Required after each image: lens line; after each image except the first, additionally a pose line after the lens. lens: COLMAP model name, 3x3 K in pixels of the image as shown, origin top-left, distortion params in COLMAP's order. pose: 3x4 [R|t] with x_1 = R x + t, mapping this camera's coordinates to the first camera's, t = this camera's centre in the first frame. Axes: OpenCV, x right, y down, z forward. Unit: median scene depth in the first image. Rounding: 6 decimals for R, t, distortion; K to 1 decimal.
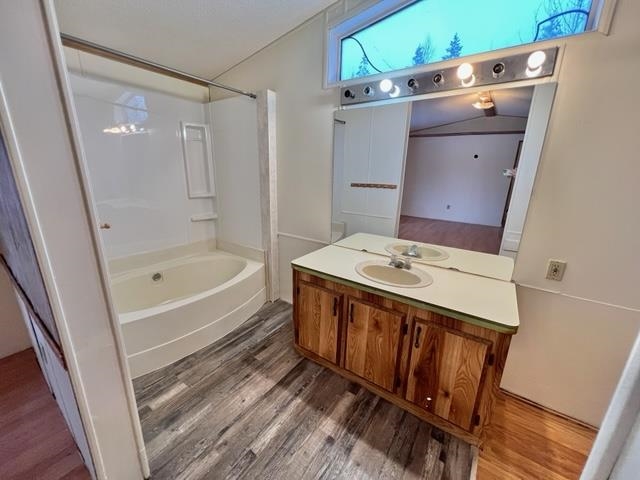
lens RADIAL K [[255.2, 0, 318.3], [0, 255.2, 238.2], [0, 0, 1]] dist [-0.001619, -0.000102]
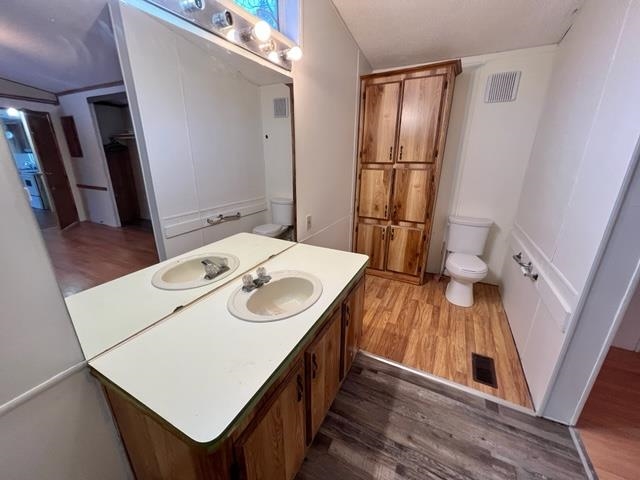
lens RADIAL K [[256.3, 0, 318.9], [0, 256.3, 237.8], [0, 0, 1]] dist [0.000560, 0.000331]
pose [[-0.141139, -0.327678, 0.934188, -0.381584], [0.253965, 0.900071, 0.354081, -0.244551], [-0.956860, 0.287226, -0.043816, 0.871340]]
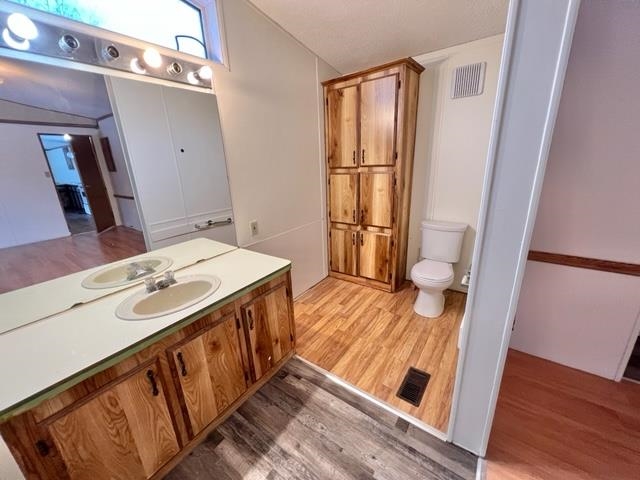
lens RADIAL K [[255.2, 0, 318.3], [0, 255.2, 238.2], [0, 0, 1]] dist [-0.001619, -0.000102]
pose [[0.008547, -0.316150, 0.948671, -0.421961], [0.302120, 0.905185, 0.298936, -0.128894], [-0.953232, 0.284058, 0.103251, 0.425096]]
